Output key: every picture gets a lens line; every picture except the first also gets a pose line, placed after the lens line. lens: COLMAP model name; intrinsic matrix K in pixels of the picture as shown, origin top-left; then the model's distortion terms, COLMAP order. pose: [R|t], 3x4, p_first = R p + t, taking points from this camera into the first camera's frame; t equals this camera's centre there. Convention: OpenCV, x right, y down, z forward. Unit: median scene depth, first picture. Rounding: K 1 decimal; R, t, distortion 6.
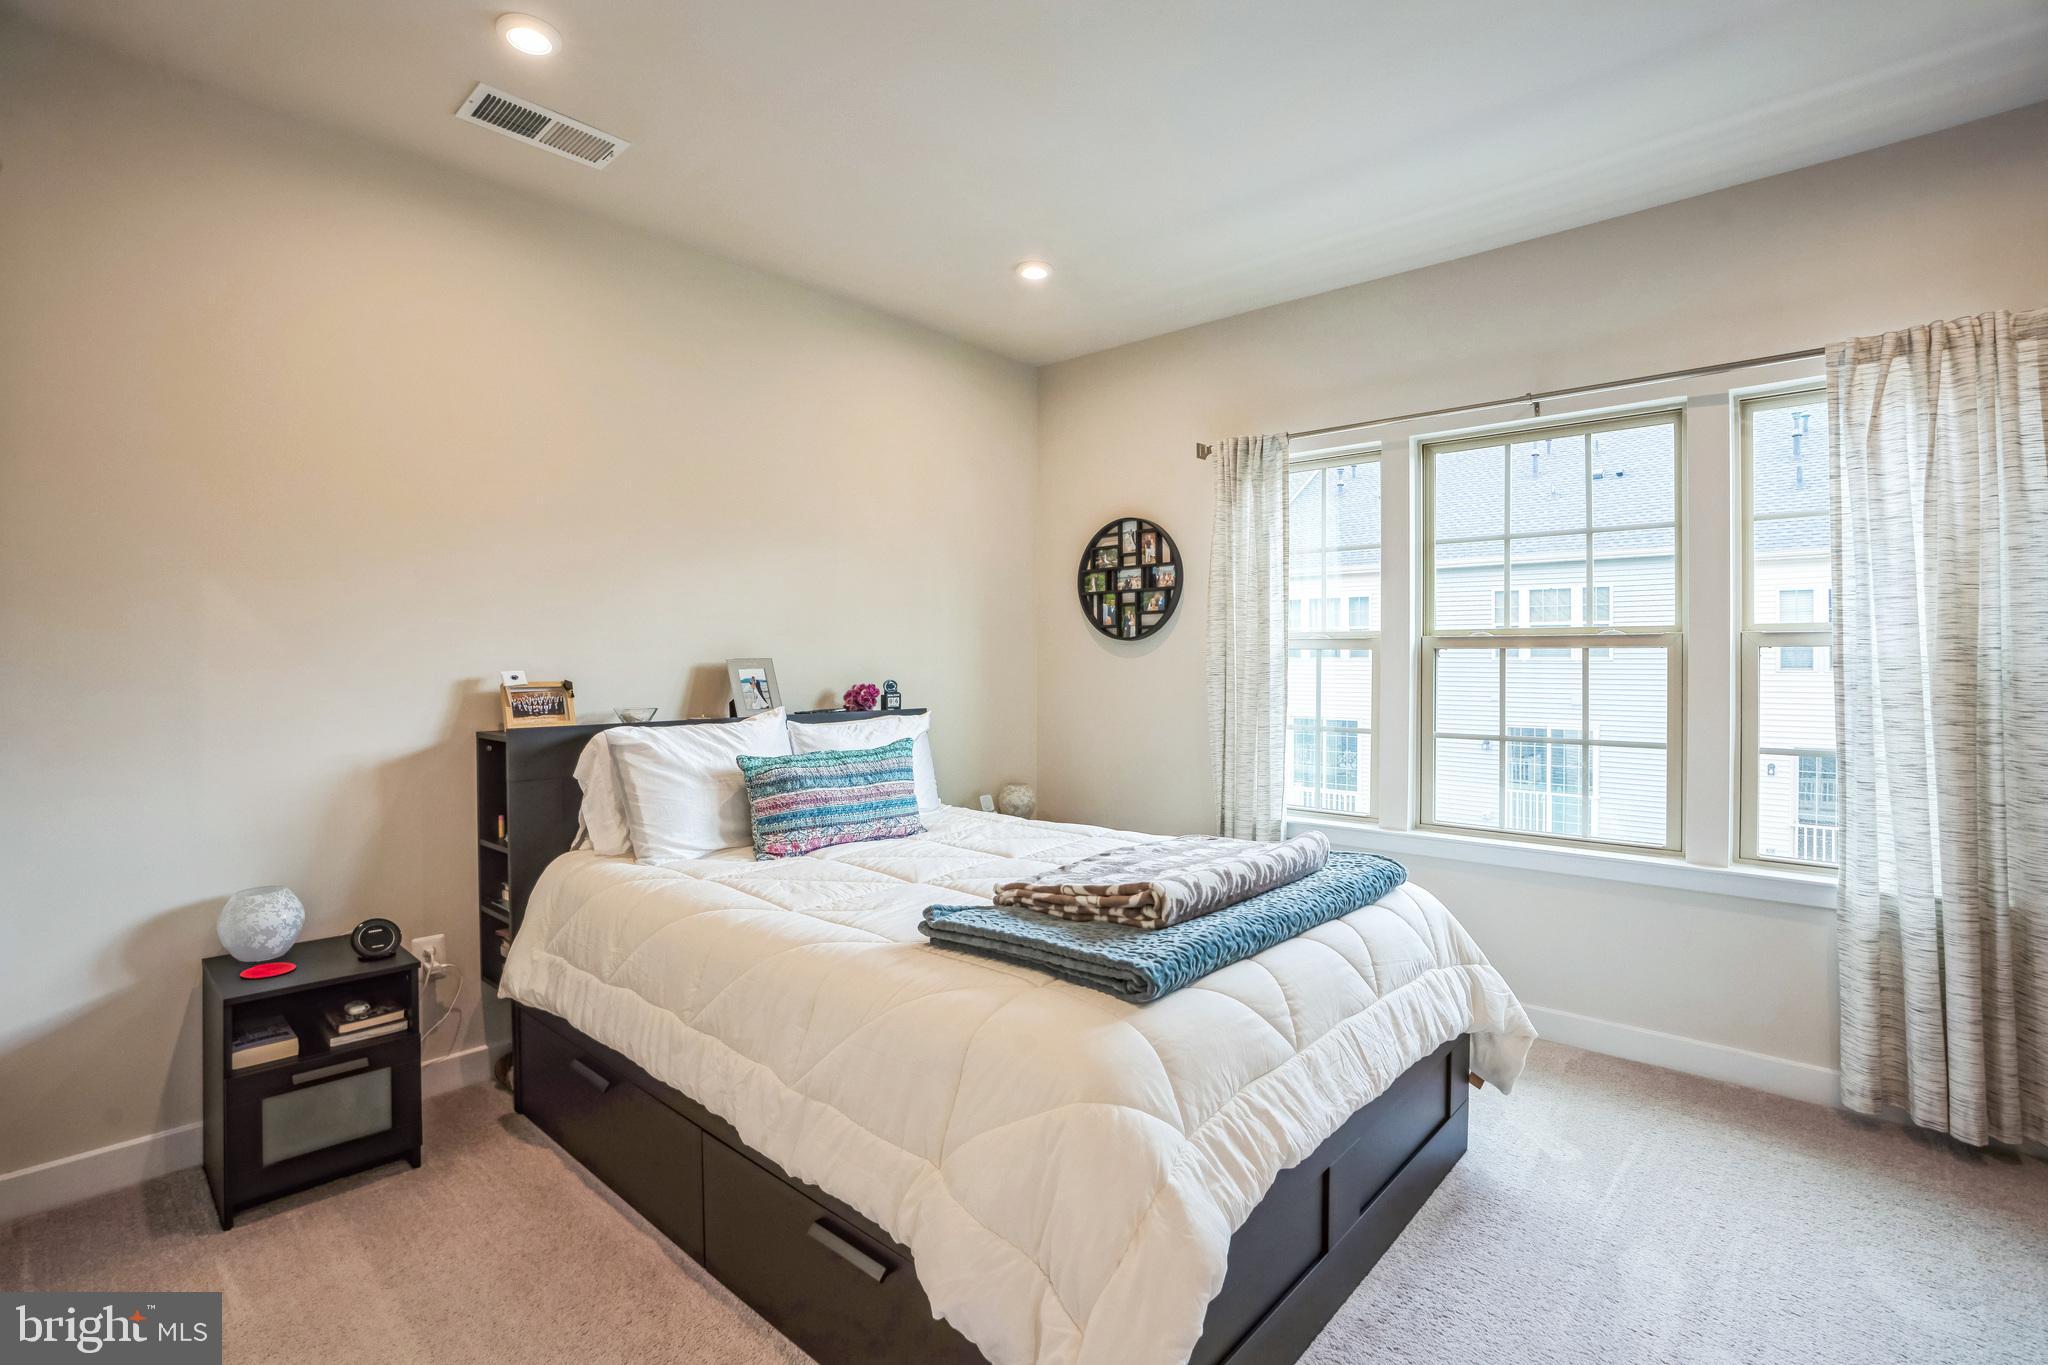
lens RADIAL K [[944.3, 0, 1035.9], [0, 944.3, 682.0], [0, 0, 1]] dist [-0.080983, 0.029731]
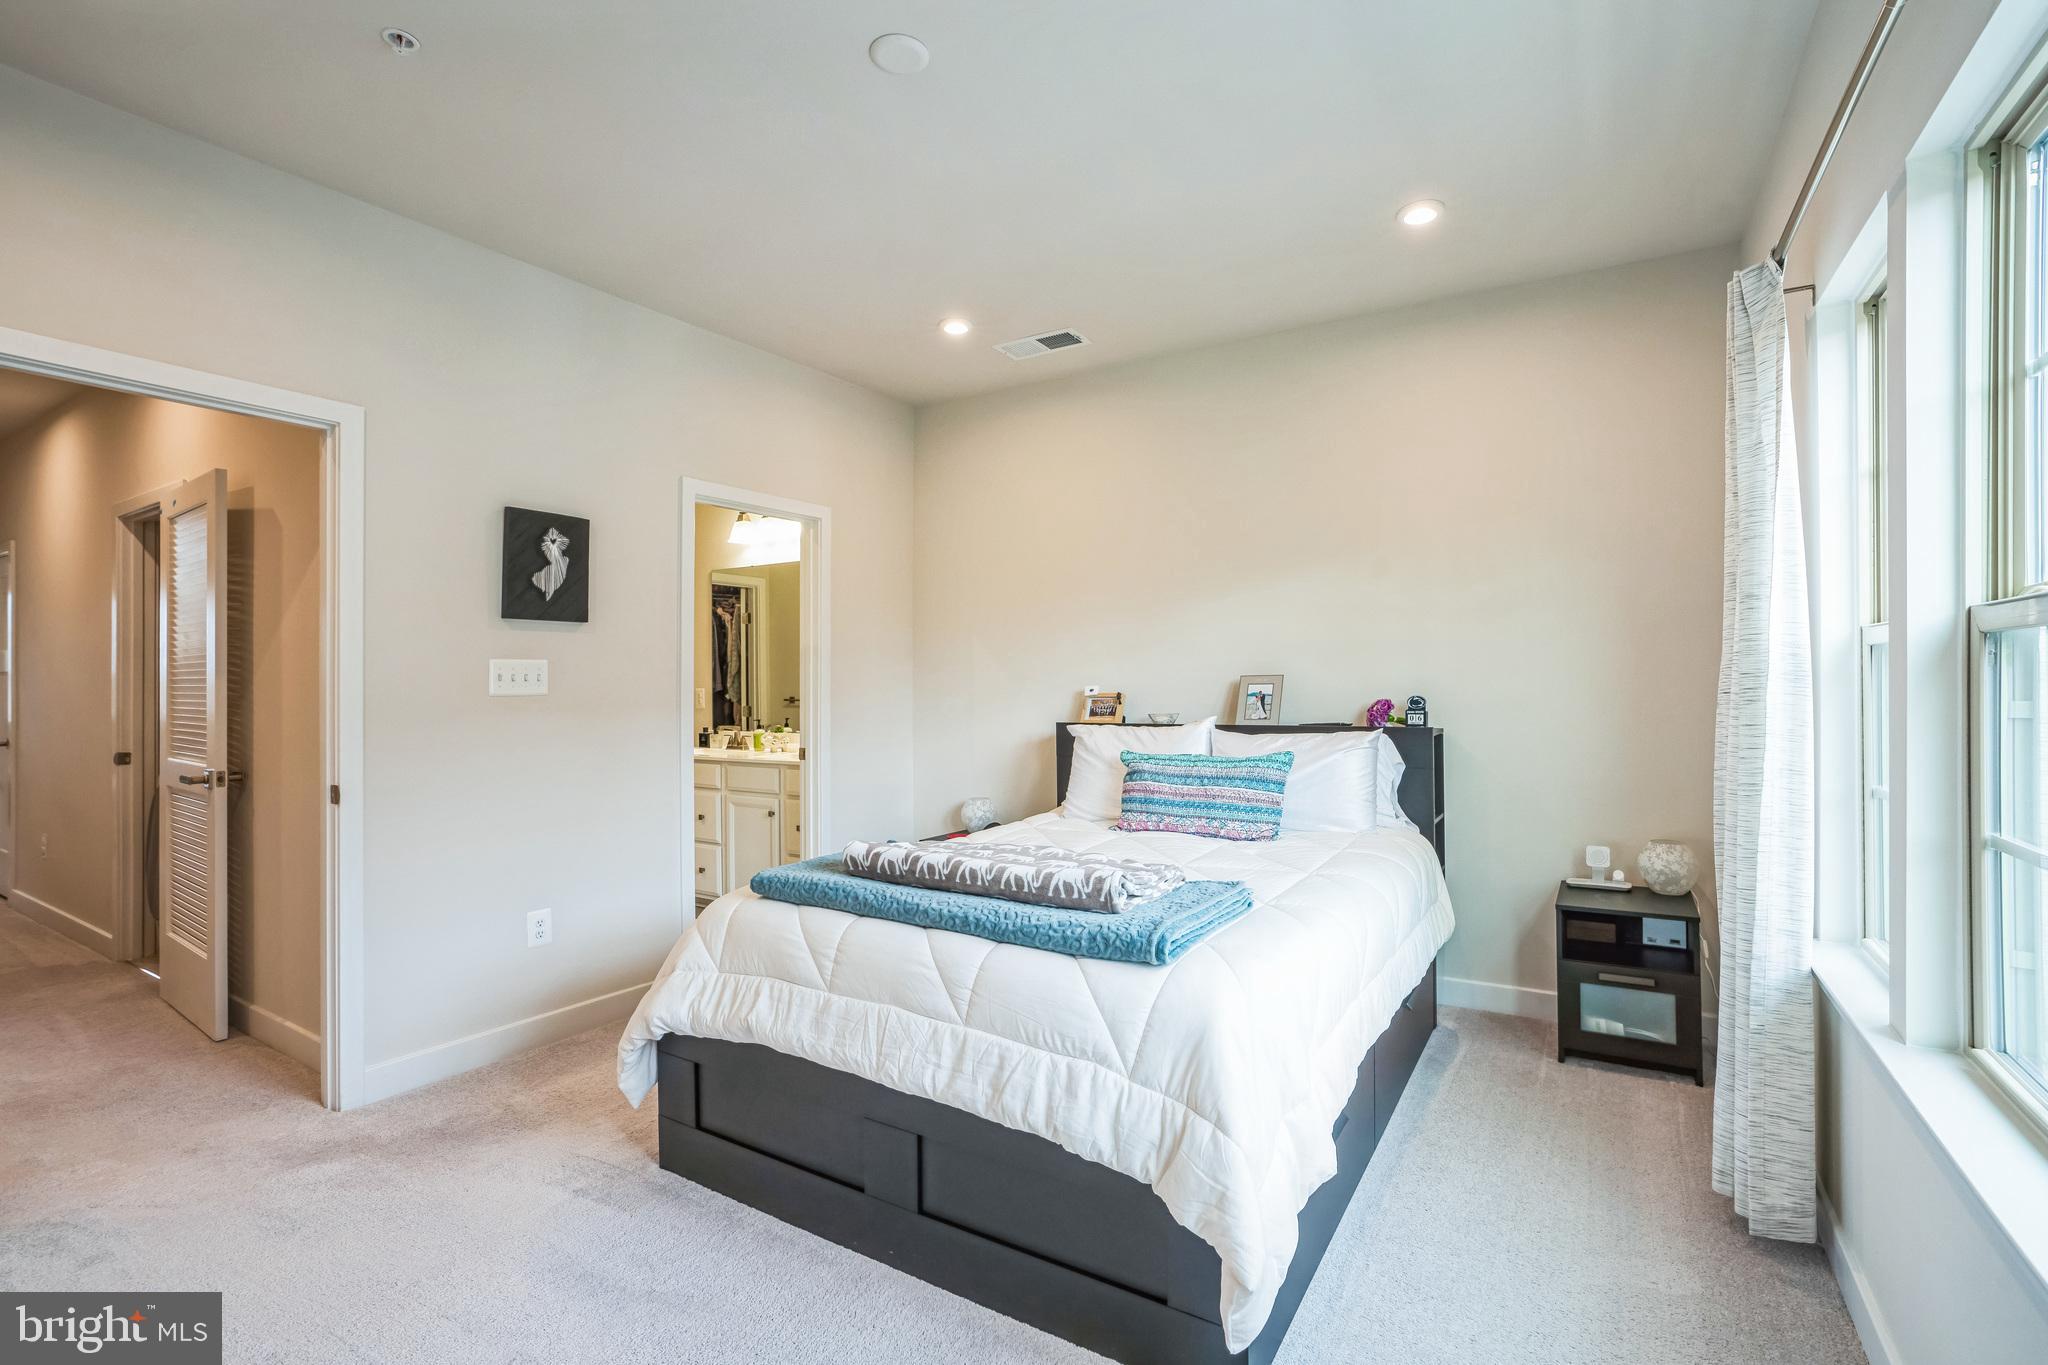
lens RADIAL K [[944.3, 0, 1035.9], [0, 944.3, 682.0], [0, 0, 1]] dist [-0.080983, 0.029731]
pose [[0.169921, -0.004201, -0.985449, 0.933959], [-0.013962, 0.999880, -0.006670, -0.006162], [0.985359, 0.014892, 0.169842, 0.630027]]
